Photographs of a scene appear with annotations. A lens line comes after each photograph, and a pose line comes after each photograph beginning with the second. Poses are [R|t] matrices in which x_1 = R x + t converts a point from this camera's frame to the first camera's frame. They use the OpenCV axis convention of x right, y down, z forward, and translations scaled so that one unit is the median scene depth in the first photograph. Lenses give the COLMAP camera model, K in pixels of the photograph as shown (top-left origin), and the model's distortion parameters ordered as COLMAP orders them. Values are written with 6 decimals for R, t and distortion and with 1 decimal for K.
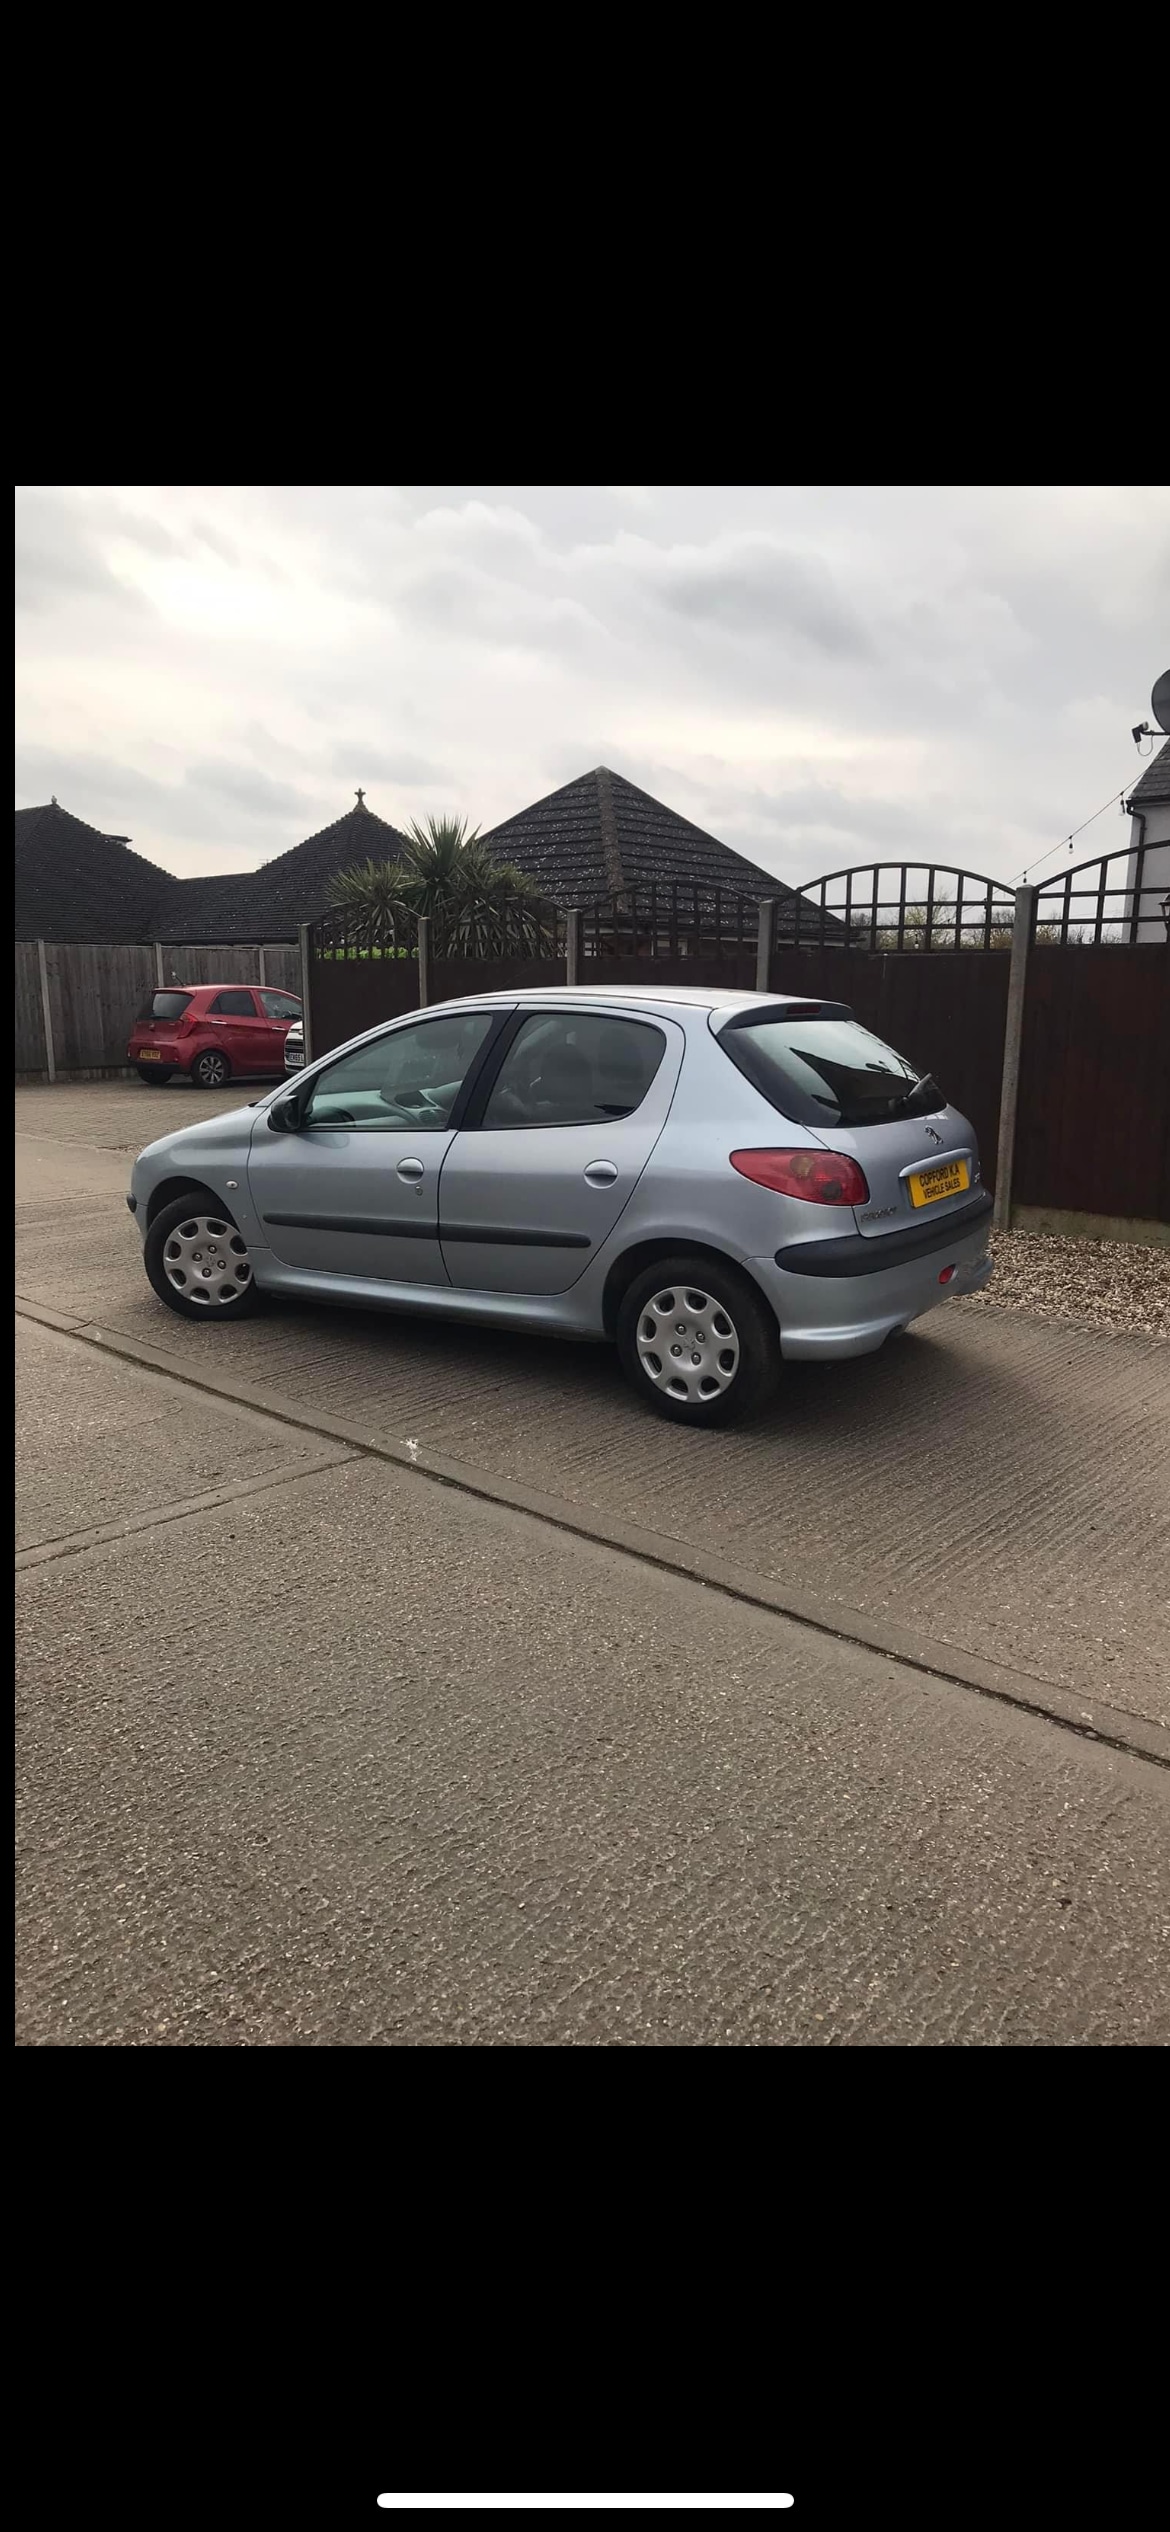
lens RADIAL K [[1287.8, 0, 626.0], [0, 1287.8, 1253.2], [0, 0, 1]] dist [0.022739, -0.000025]
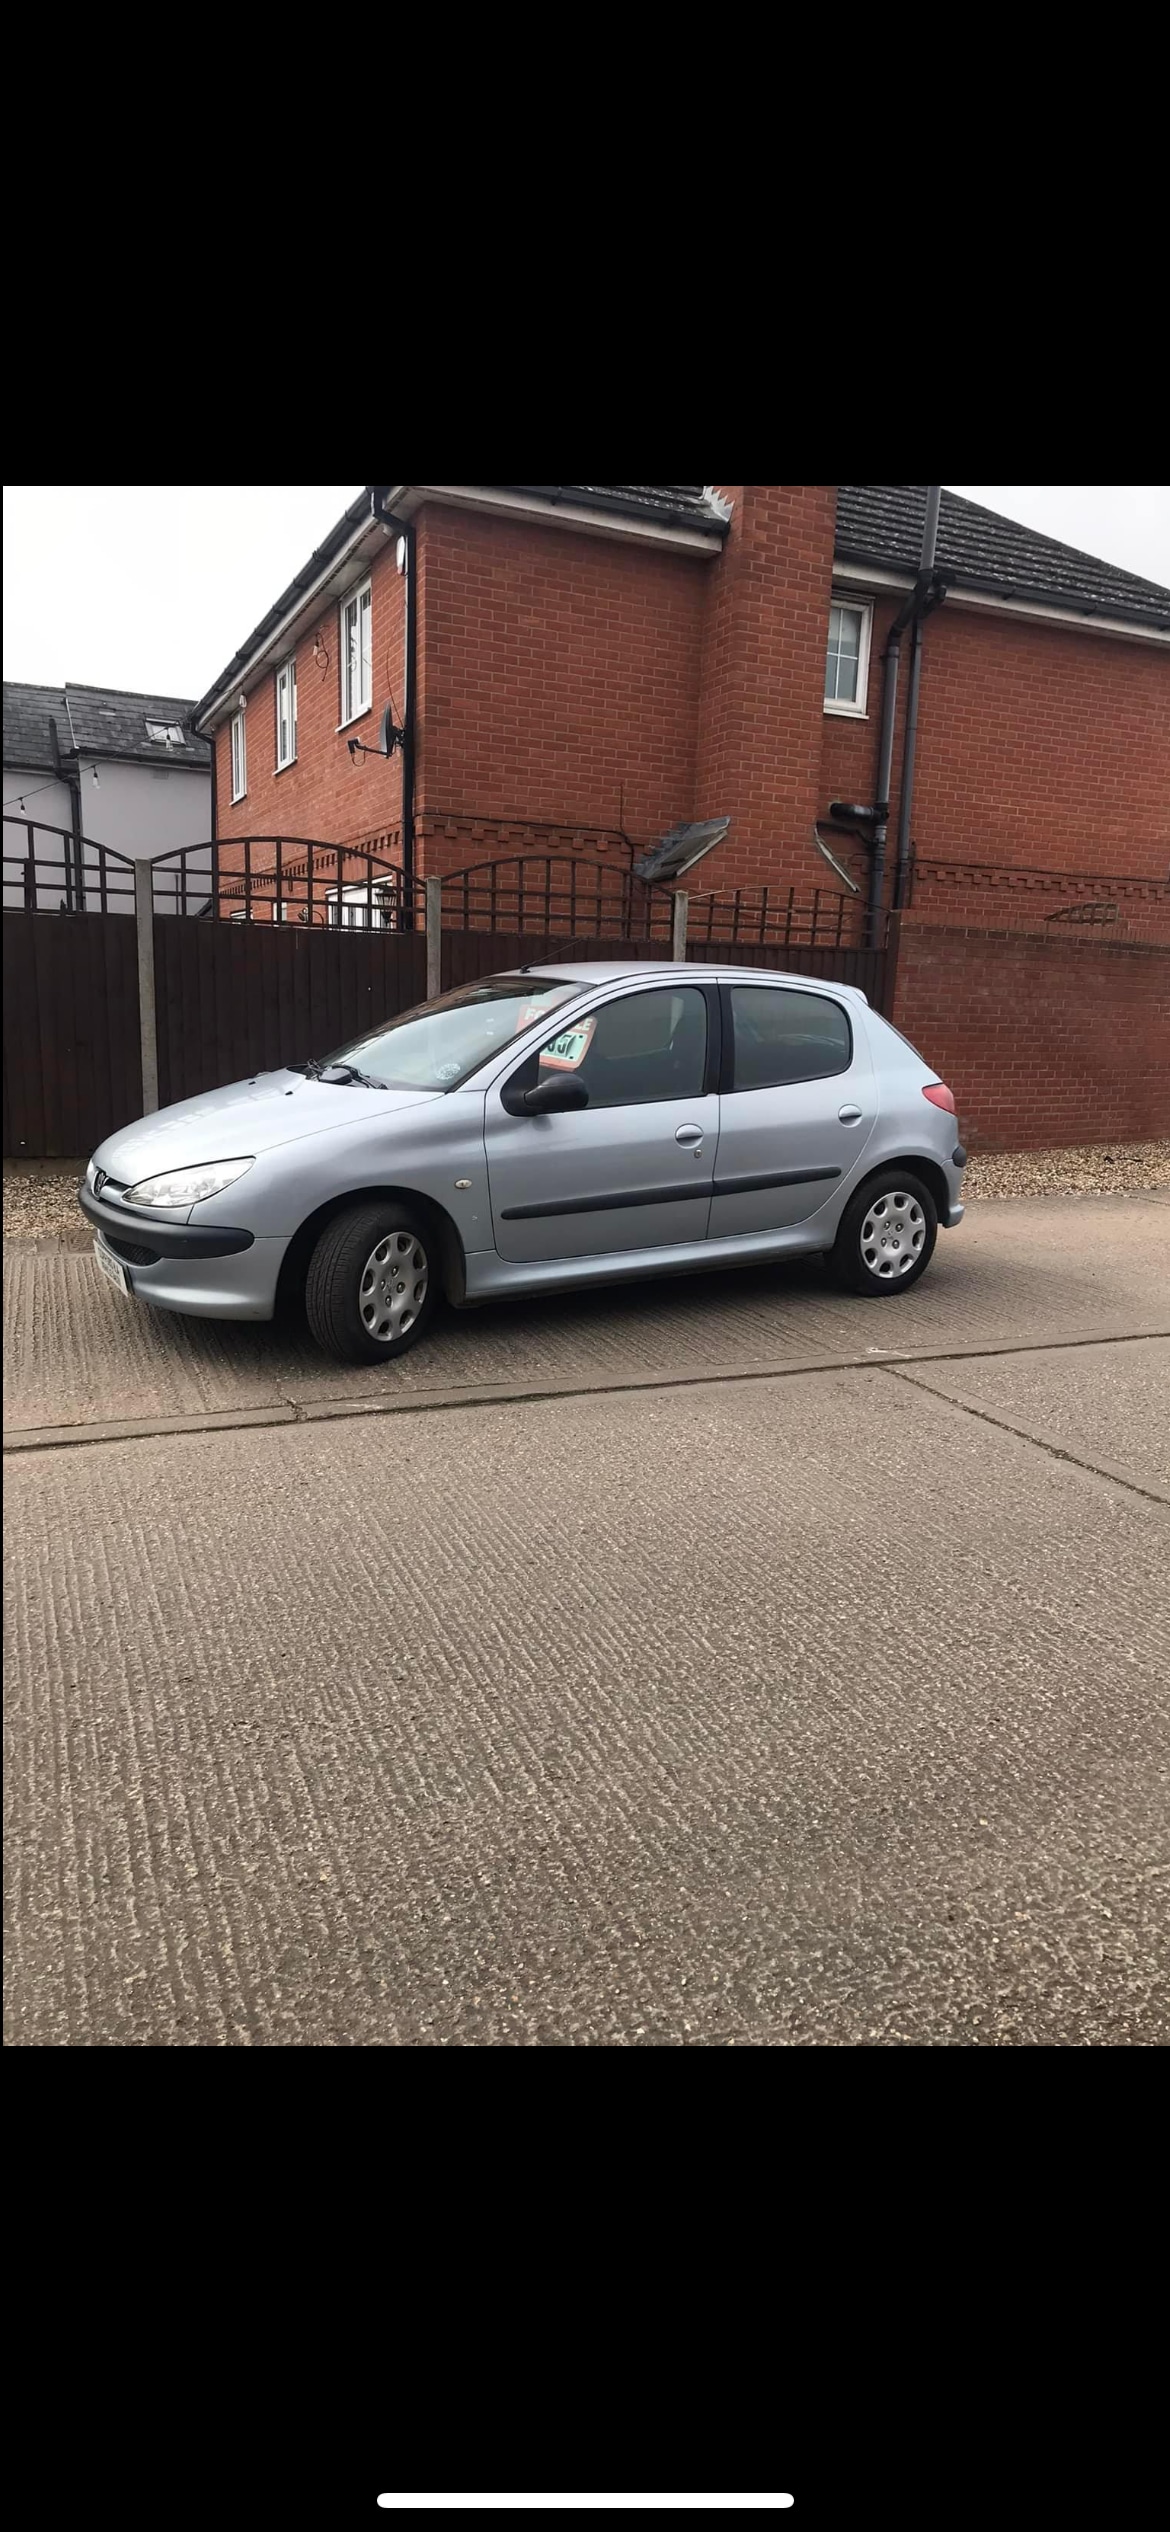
lens RADIAL K [[1269.7, 0, 598.0], [0, 1269.7, 1264.1], [0, 0, 1]] dist [0.020125, 0.000151]
pose [[0.422493, -0.183143, 0.887670, -1.164005], [0.150882, 0.979918, 0.130362, -0.110409], [-0.893719, 0.078857, 0.441642, 0.623196]]
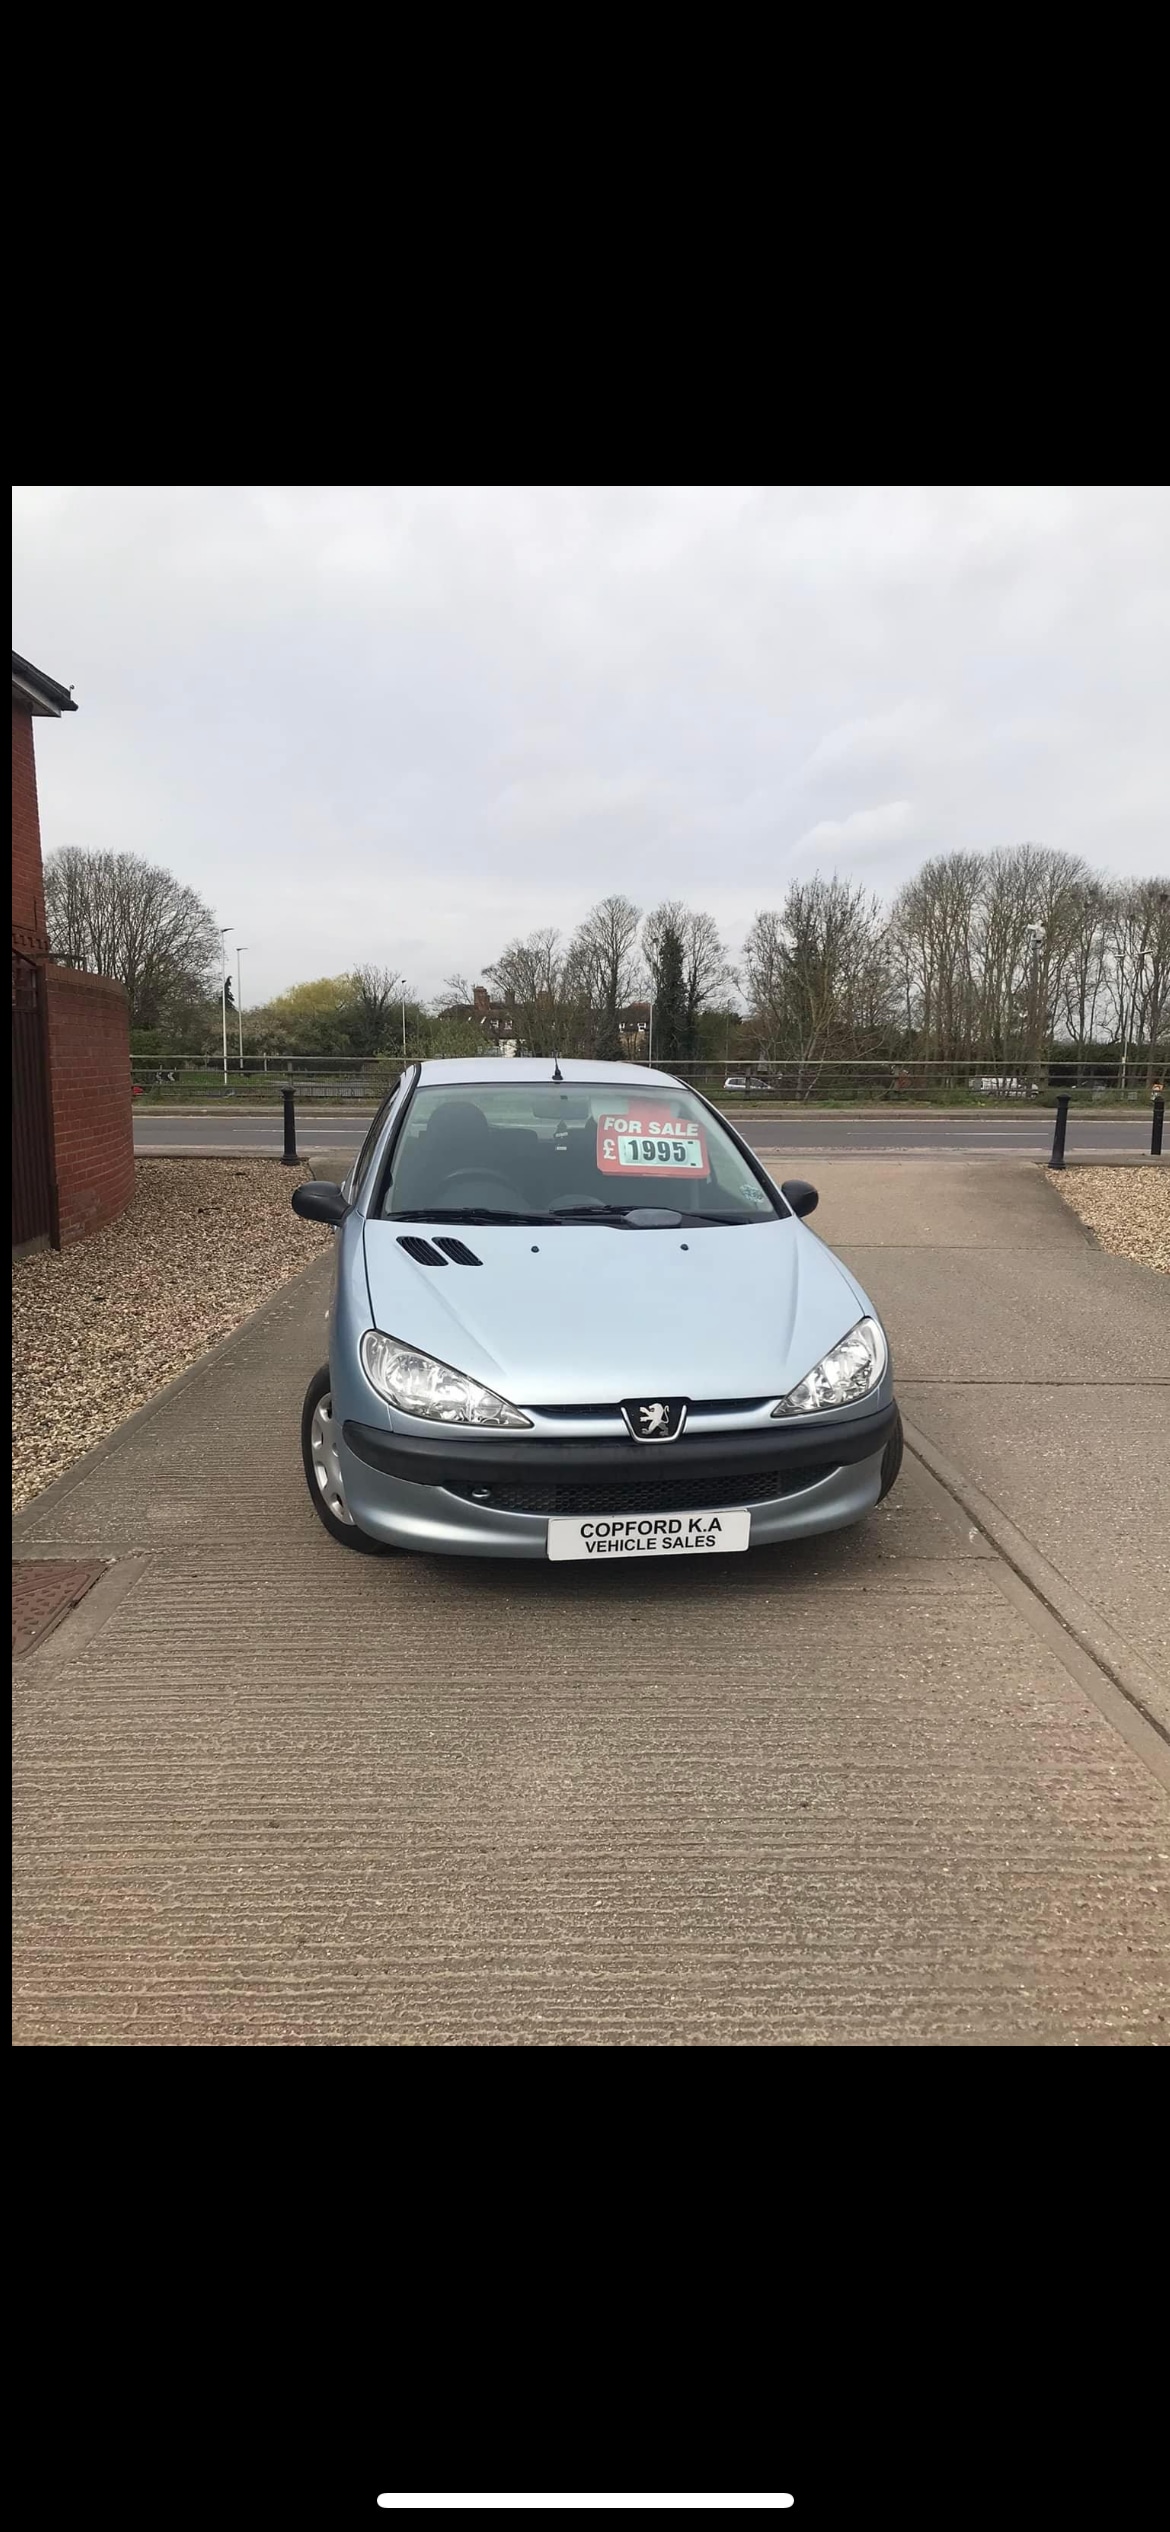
lens RADIAL K [[1287.8, 0, 626.0], [0, 1287.8, 1253.2], [0, 0, 1]] dist [0.022739, -0.000025]
pose [[-0.695130, -0.126047, 0.707748, -0.904078], [0.128460, 0.946883, 0.294805, -0.391061], [-0.707314, 0.295845, -0.642015, 1.829609]]
